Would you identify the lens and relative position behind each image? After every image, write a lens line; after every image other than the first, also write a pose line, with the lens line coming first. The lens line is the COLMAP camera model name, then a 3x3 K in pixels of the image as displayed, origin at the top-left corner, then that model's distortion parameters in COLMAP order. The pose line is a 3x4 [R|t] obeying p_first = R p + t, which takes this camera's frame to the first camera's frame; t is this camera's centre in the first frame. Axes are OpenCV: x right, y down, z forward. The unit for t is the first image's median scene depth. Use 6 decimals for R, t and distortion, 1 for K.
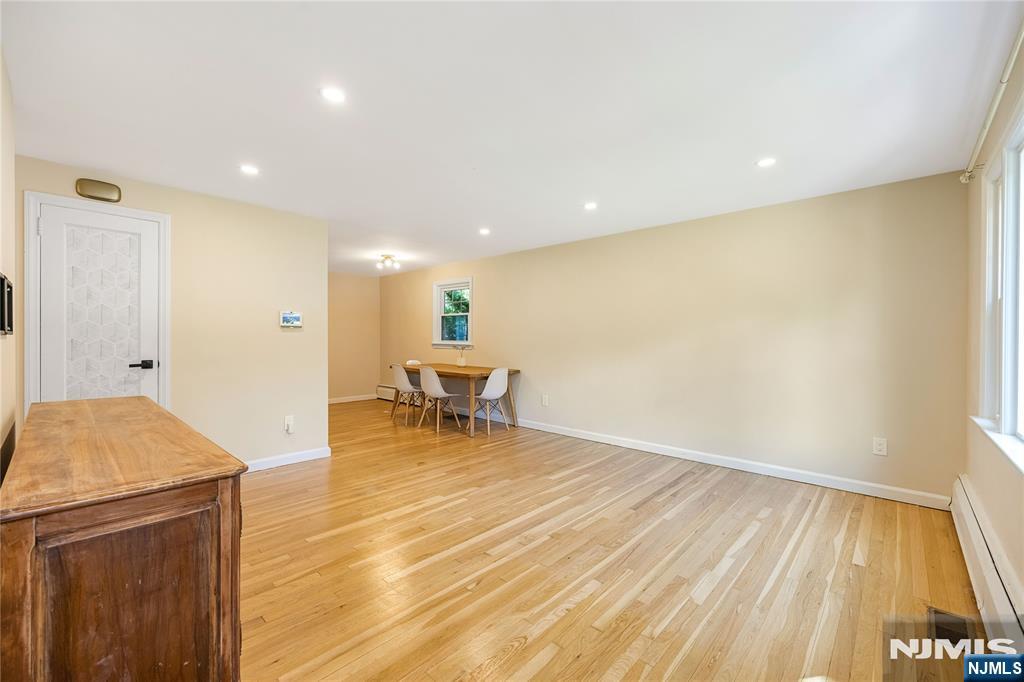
lens RADIAL K [[420.2, 0, 511.5], [0, 420.2, 339.4], [0, 0, 1]] dist [-0.004523, -0.000324]
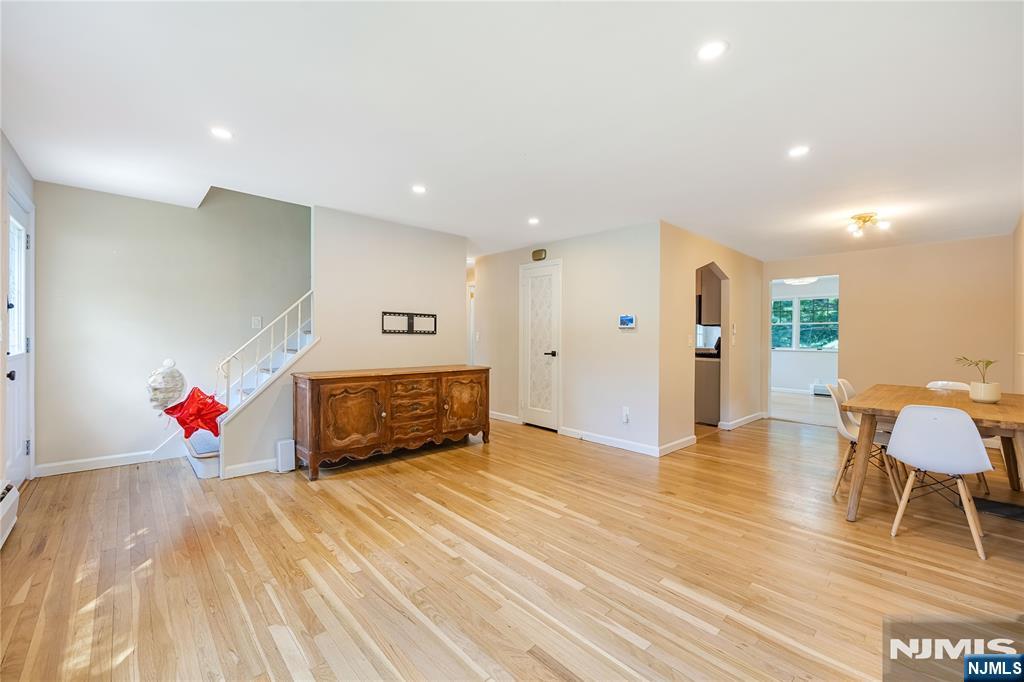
lens RADIAL K [[420.2, 0, 501.1], [0, 420.2, 335.6], [0, 0, 1]] dist [-0.004523, -0.000324]
pose [[-0.088339, -0.006242, -0.996071, 0.781738], [-0.016838, 0.999847, -0.004772, 0.001392], [0.995948, 0.016350, -0.088431, 0.937173]]
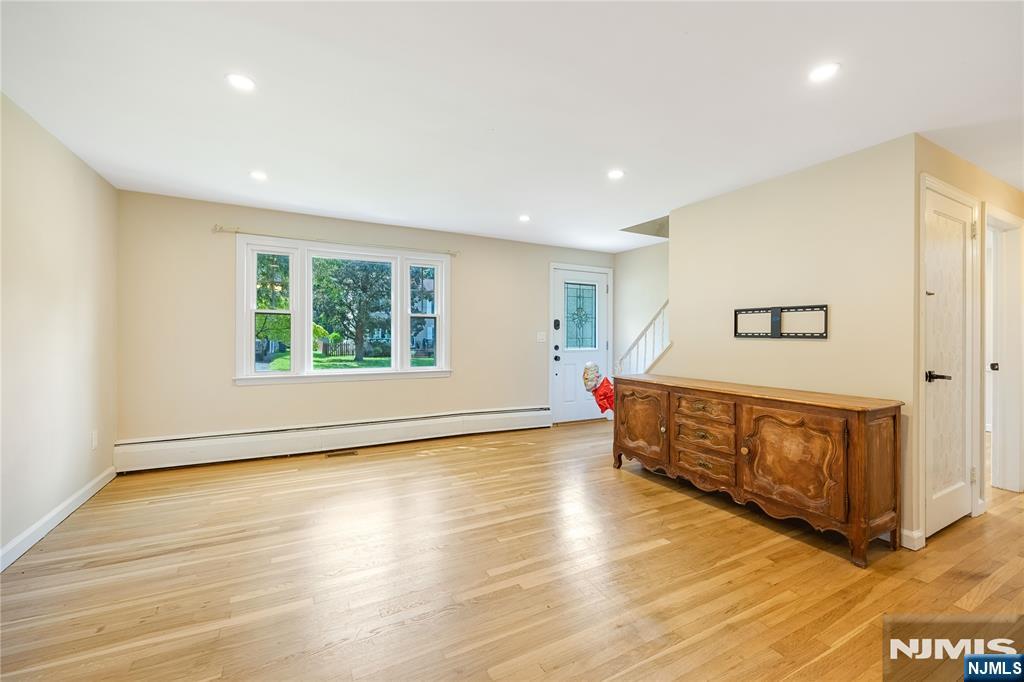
lens RADIAL K [[420.2, 0, 515.9], [0, 420.2, 338.7], [0, 0, 1]] dist [-0.004523, -0.000324]
pose [[-0.944795, -0.017088, 0.327216, -0.362030], [-0.013919, 0.999831, 0.012022, -0.007720], [-0.327367, 0.006804, -0.944873, 1.605293]]
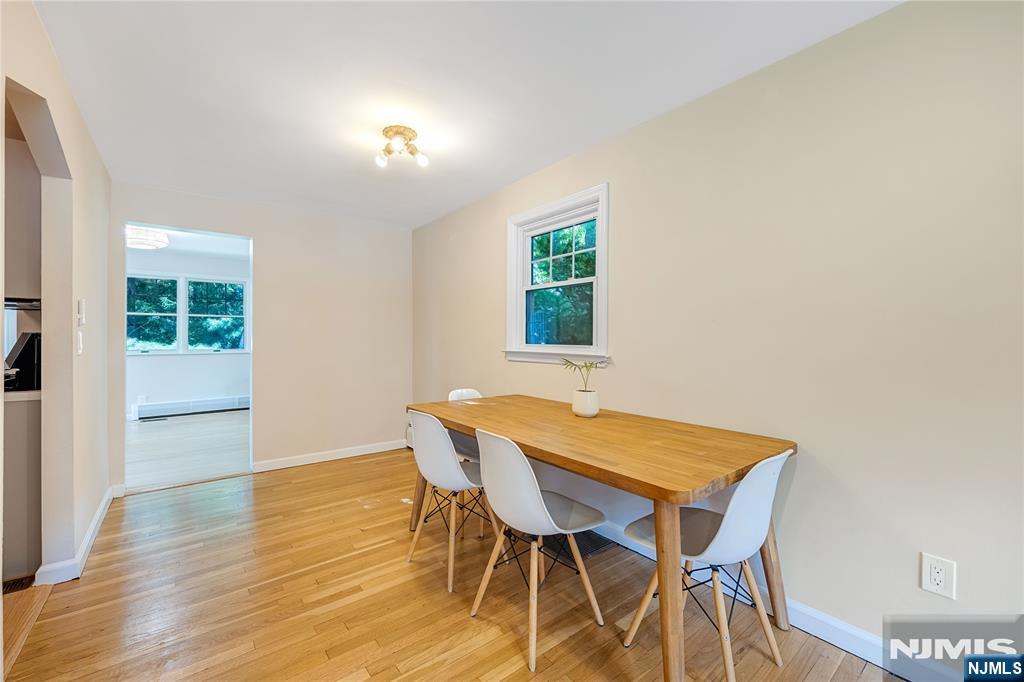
lens RADIAL K [[418.2, 0, 508.2], [0, 418.2, 341.1], [0, 0, 1]] dist [0.001854, 0.000041]
pose [[0.987224, -0.004010, -0.159286, -0.244544], [0.004493, 0.999986, 0.002673, -0.004622], [0.159274, -0.003354, 0.987229, 1.183997]]
